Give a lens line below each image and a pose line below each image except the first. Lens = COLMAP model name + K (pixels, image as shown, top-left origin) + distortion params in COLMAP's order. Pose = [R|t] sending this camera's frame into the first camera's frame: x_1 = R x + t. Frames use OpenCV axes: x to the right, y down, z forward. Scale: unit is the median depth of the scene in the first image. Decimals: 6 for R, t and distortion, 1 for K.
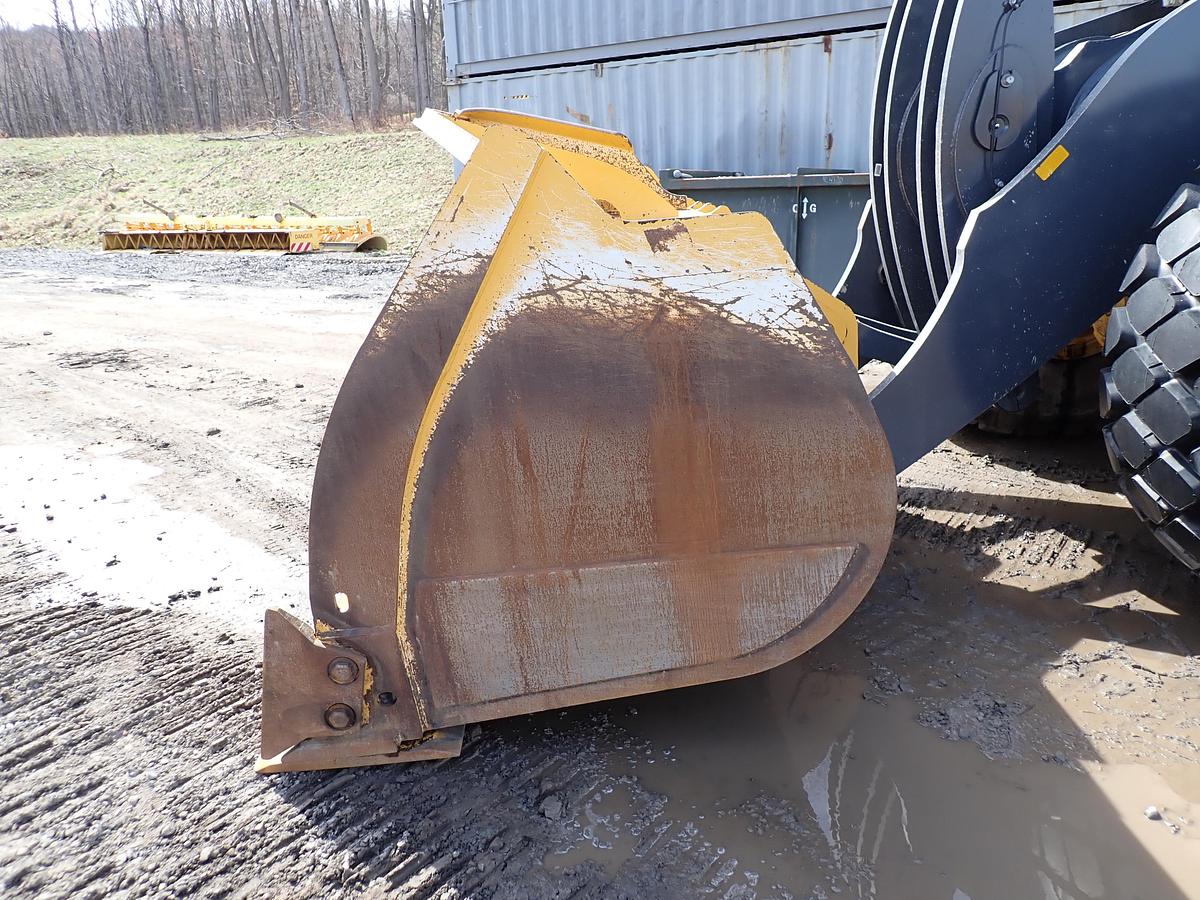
lens RADIAL K [[886.2, 0, 600.0], [0, 886.2, 450.0], [0, 0, 1]] dist [0.008158, -0.006400]
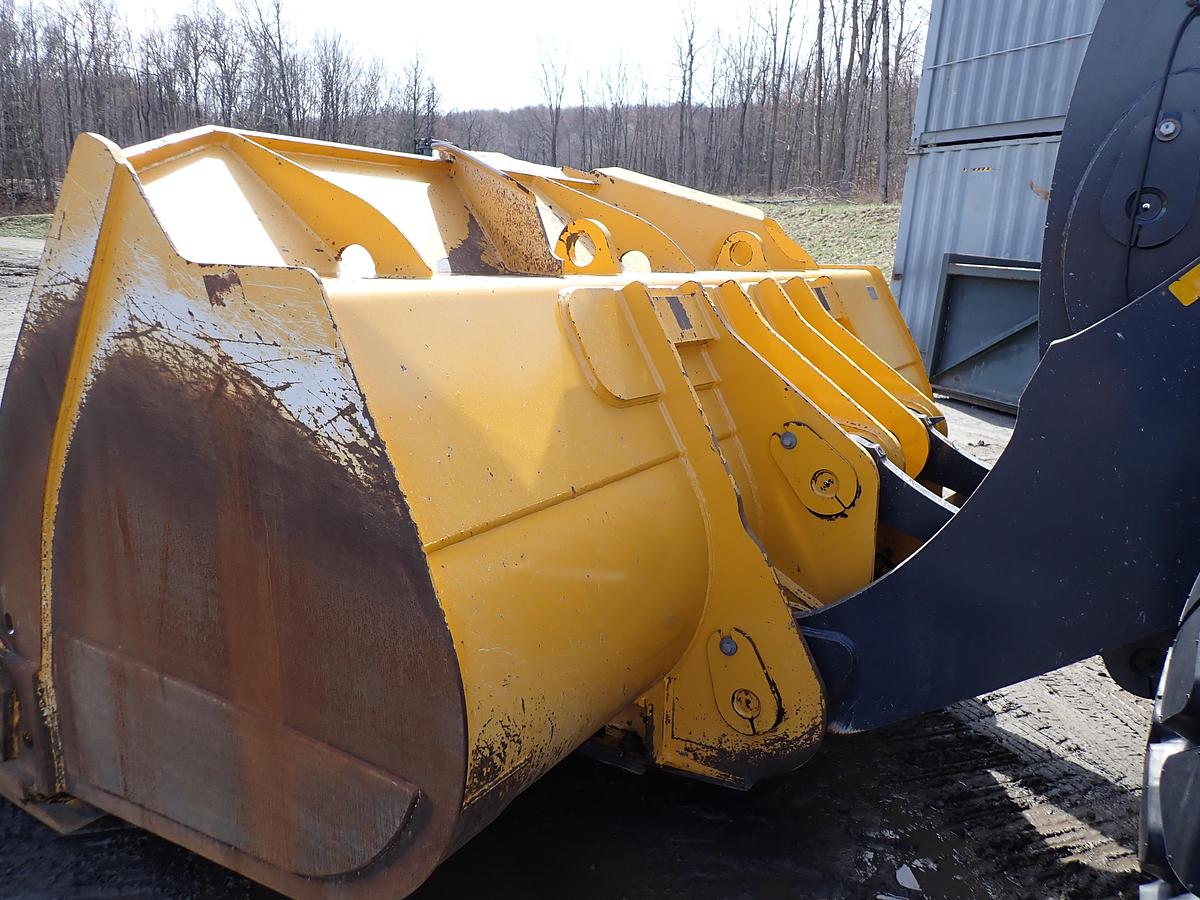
lens RADIAL K [[886.2, 0, 600.0], [0, 886.2, 450.0], [0, 0, 1]] dist [0.008158, -0.006400]
pose [[0.824071, 0.217608, -0.523023, 0.731825], [-0.254441, 0.967087, 0.001471, -0.180968], [0.506129, 0.131866, 0.852317, 0.513376]]
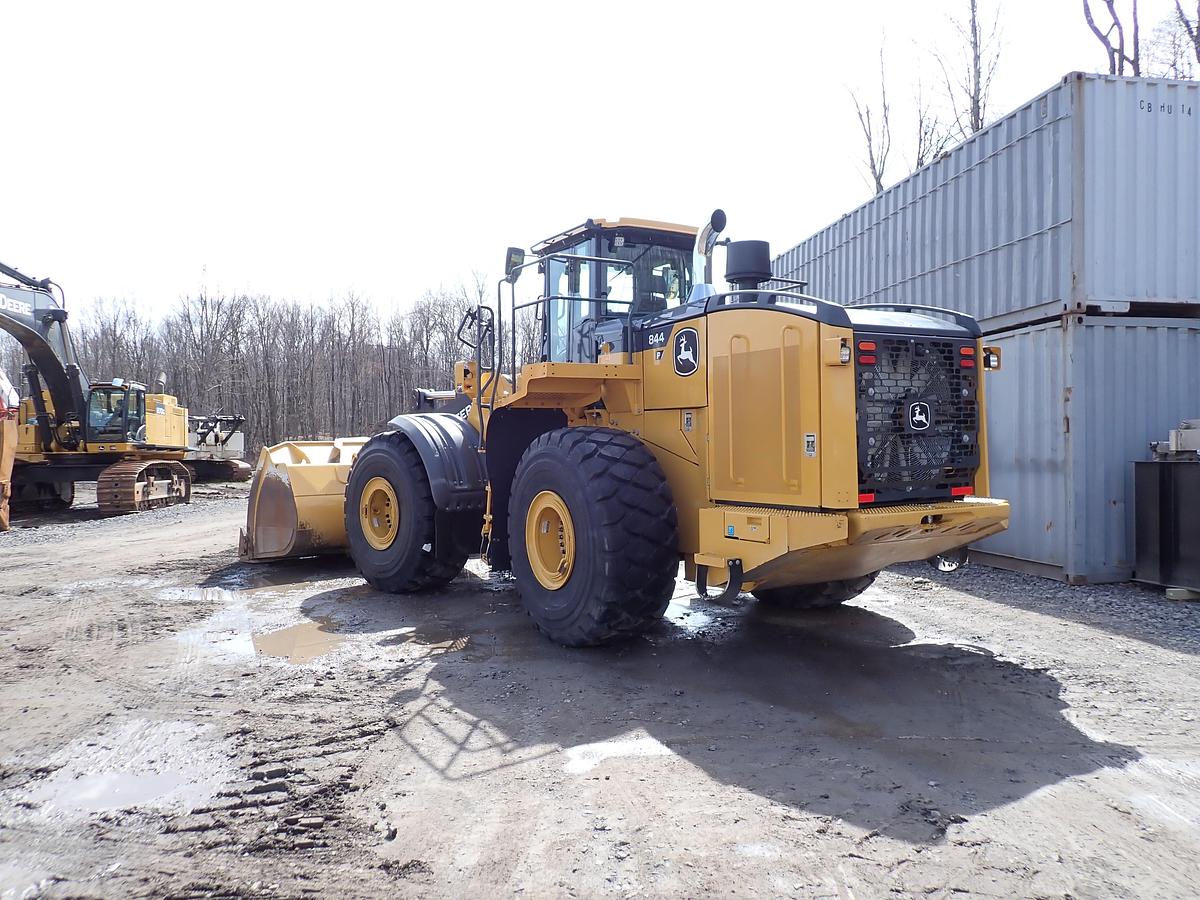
lens RADIAL K [[886.2, 0, 600.0], [0, 886.2, 450.0], [0, 0, 1]] dist [0.008158, -0.006400]
pose [[0.675820, 0.037118, -0.736132, 5.462366], [-0.239364, 0.955652, -0.171566, 0.140733], [0.697117, 0.292151, 0.654733, -1.276424]]
